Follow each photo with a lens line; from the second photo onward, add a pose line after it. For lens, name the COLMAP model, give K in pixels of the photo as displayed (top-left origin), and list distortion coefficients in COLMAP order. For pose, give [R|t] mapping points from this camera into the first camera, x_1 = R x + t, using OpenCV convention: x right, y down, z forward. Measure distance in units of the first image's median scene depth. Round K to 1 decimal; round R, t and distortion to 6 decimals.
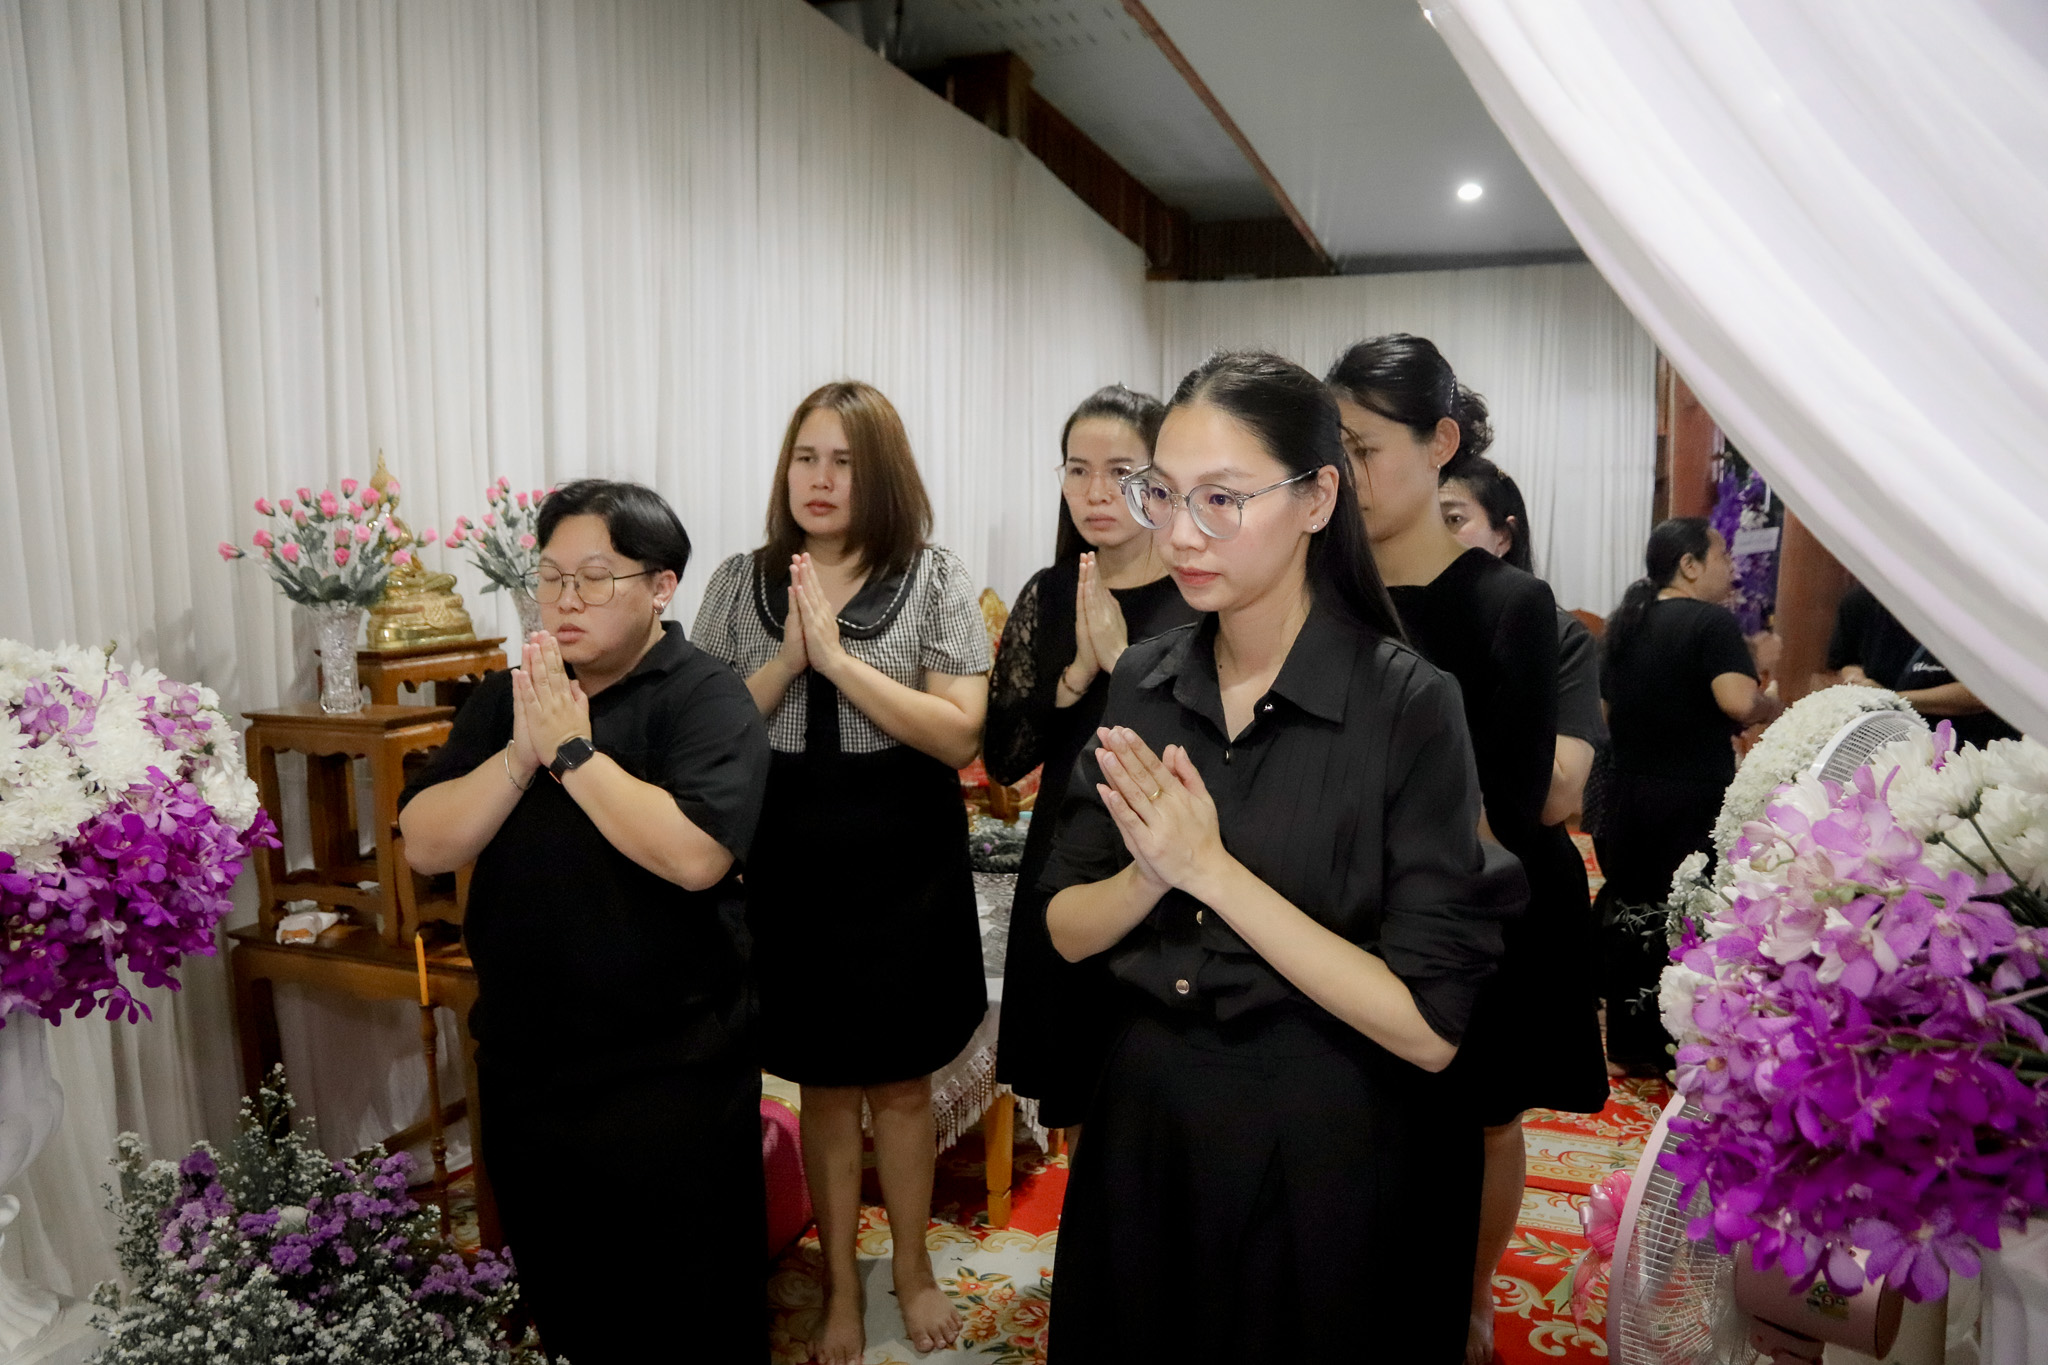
lens RADIAL K [[1408.3, 0, 1020.9], [0, 1408.3, 690.4], [0, 0, 1]] dist [-0.112405, 0.062046]
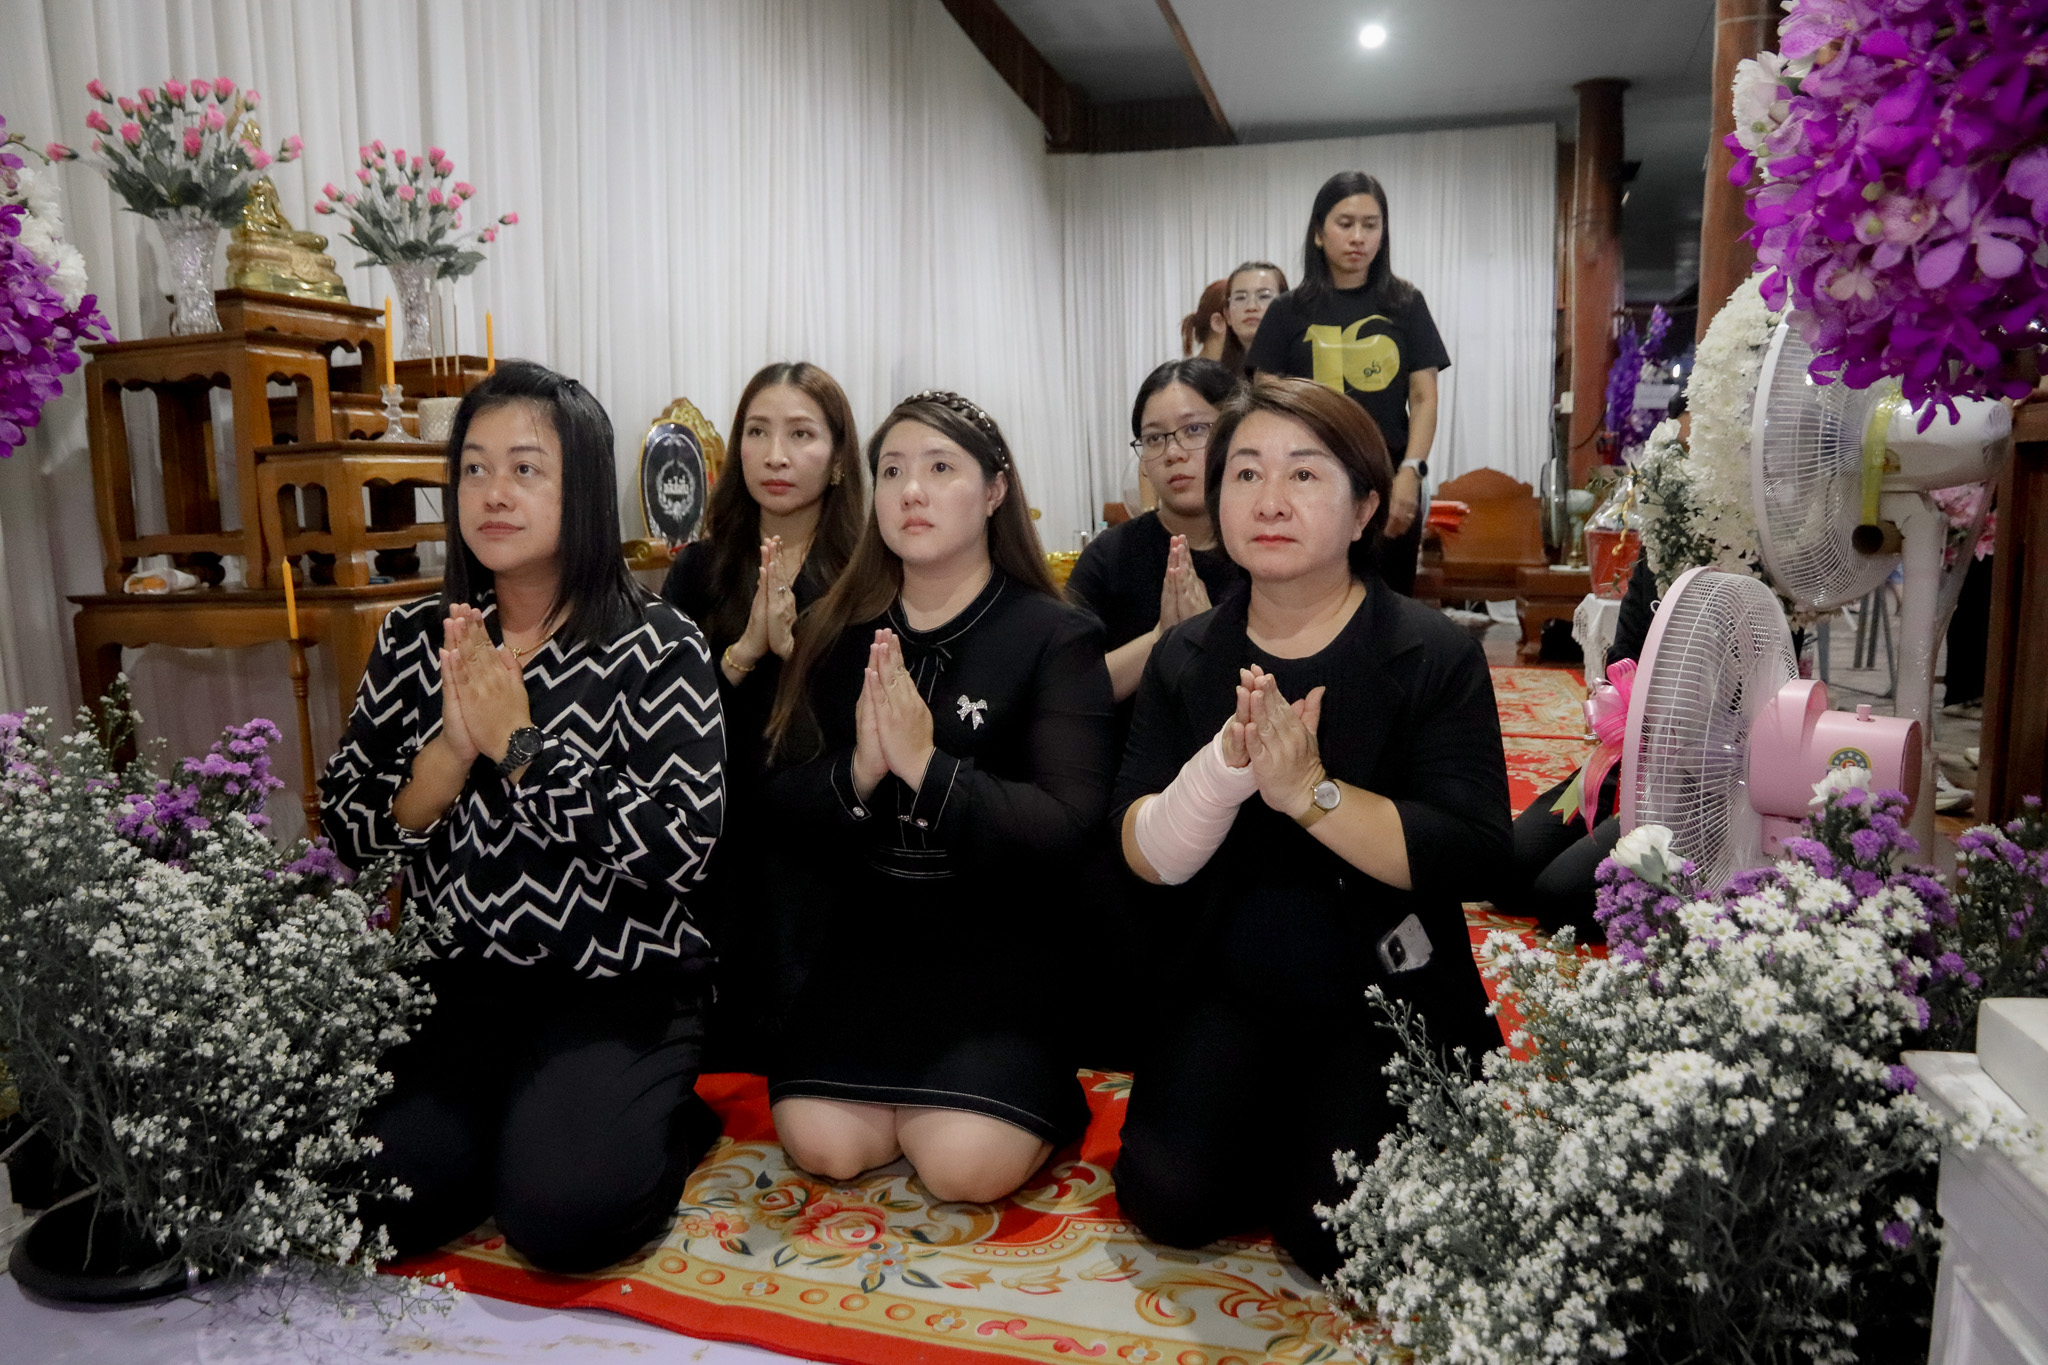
lens RADIAL K [[1408.3, 0, 1024.7], [0, 1408.3, 677.2], [0, 0, 1]] dist [-0.112405, 0.062046]
pose [[0.997046, -0.026070, 0.072243, -0.014932], [0.024968, 0.999558, 0.016117, 0.163423], [-0.072631, -0.014266, 0.997257, 0.047322]]
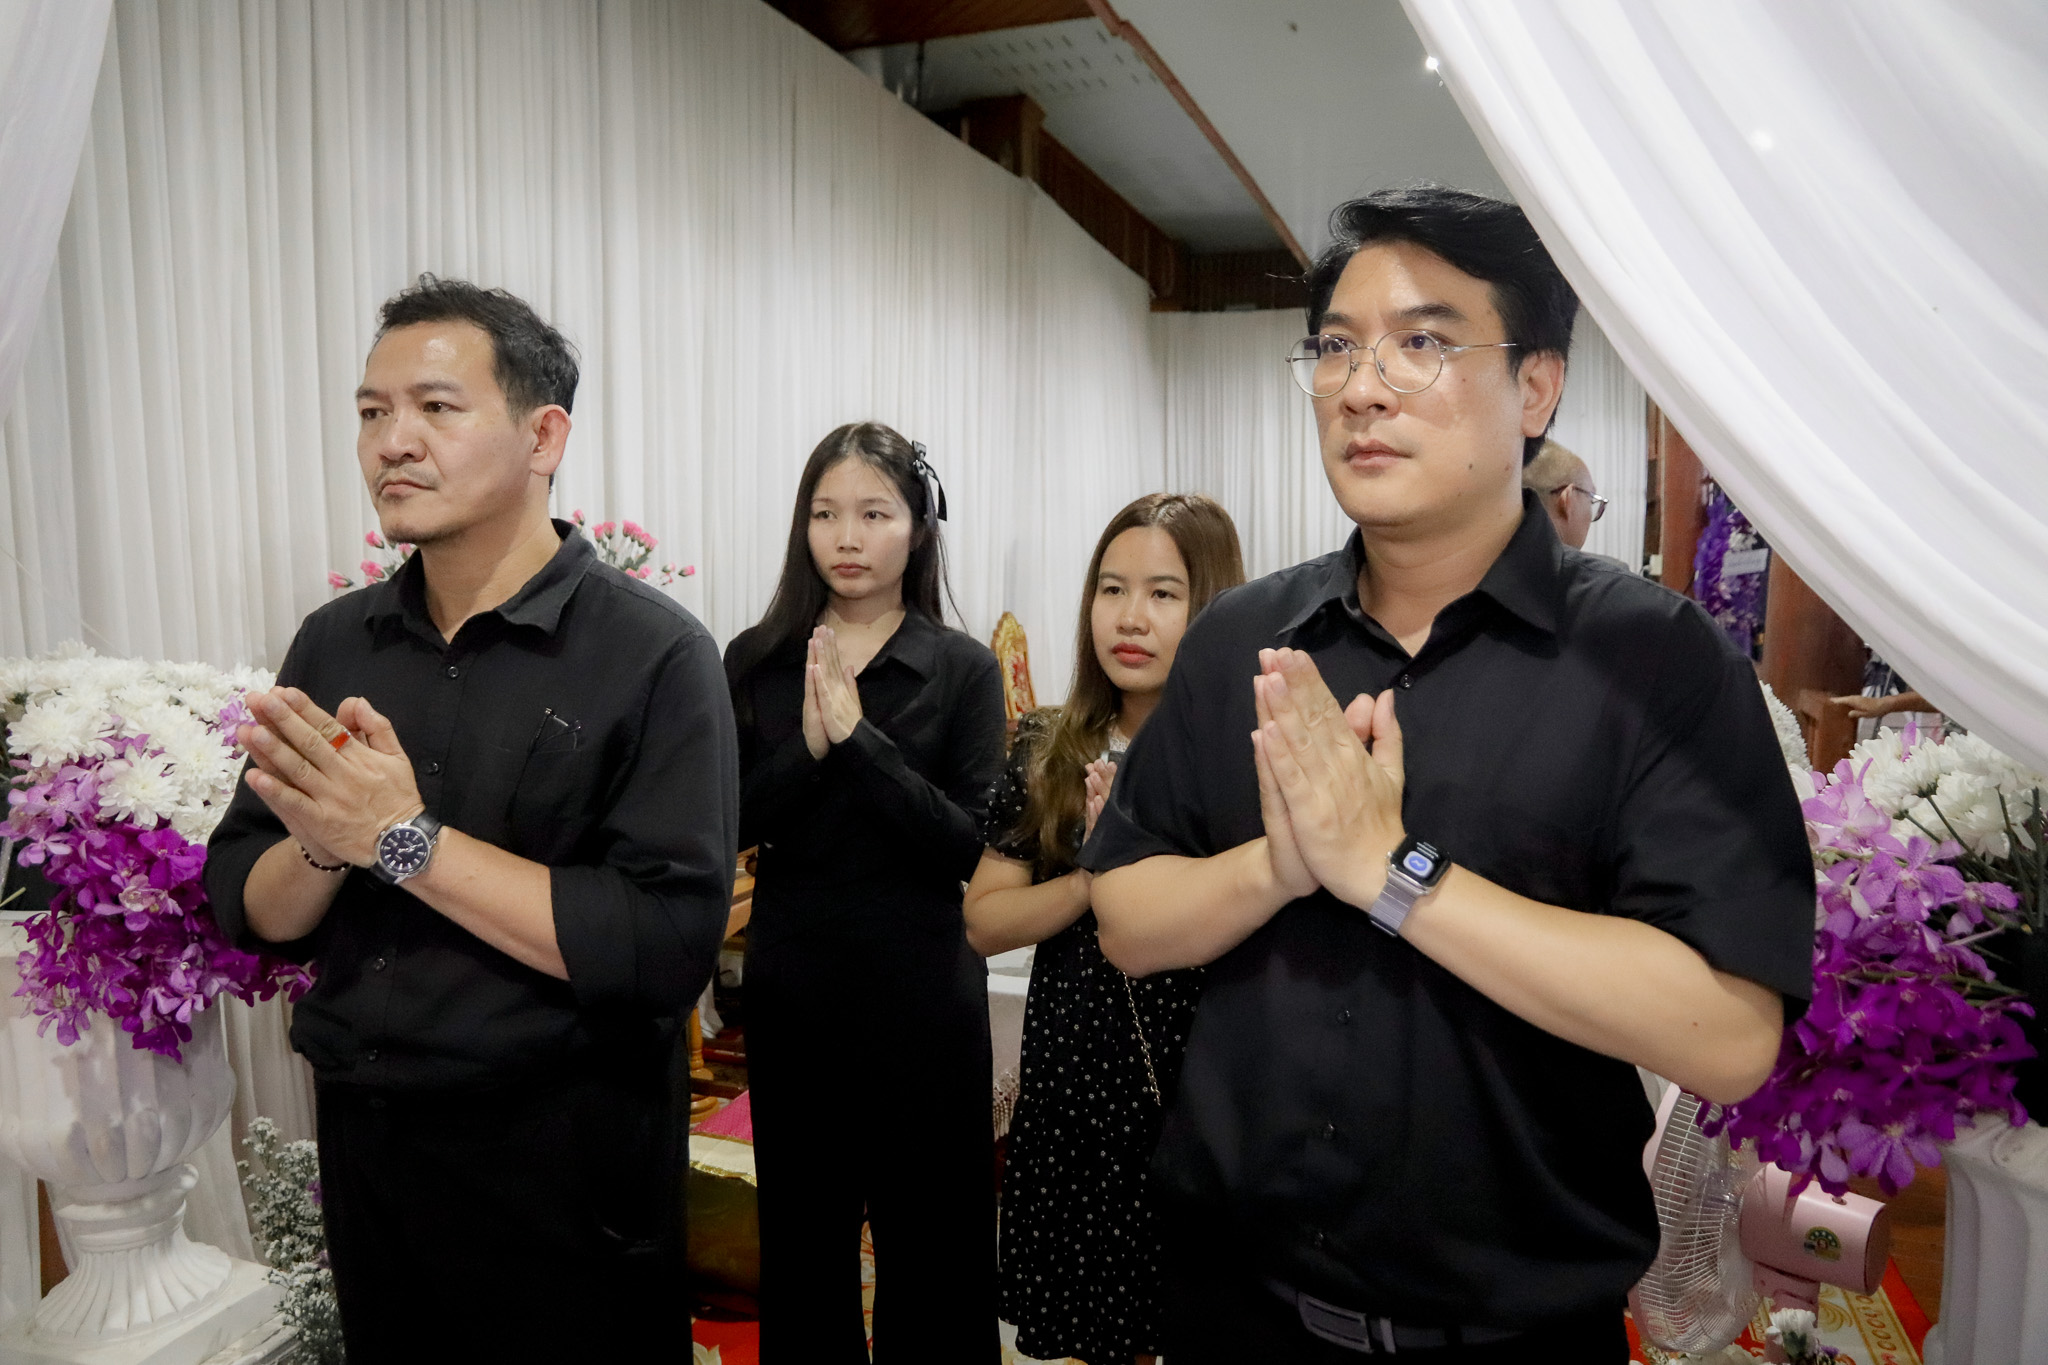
lens RADIAL K [[1408.3, 0, 1023.1], [0, 1408.3, 687.1], [0, 0, 1]] dist [-0.112405, 0.062046]
pose [[0.999963, -0.004656, 0.007233, -0.033062], [0.004789, 0.999817, -0.018513, 0.003075], [-0.007145, 0.018547, 0.999802, -0.058086]]
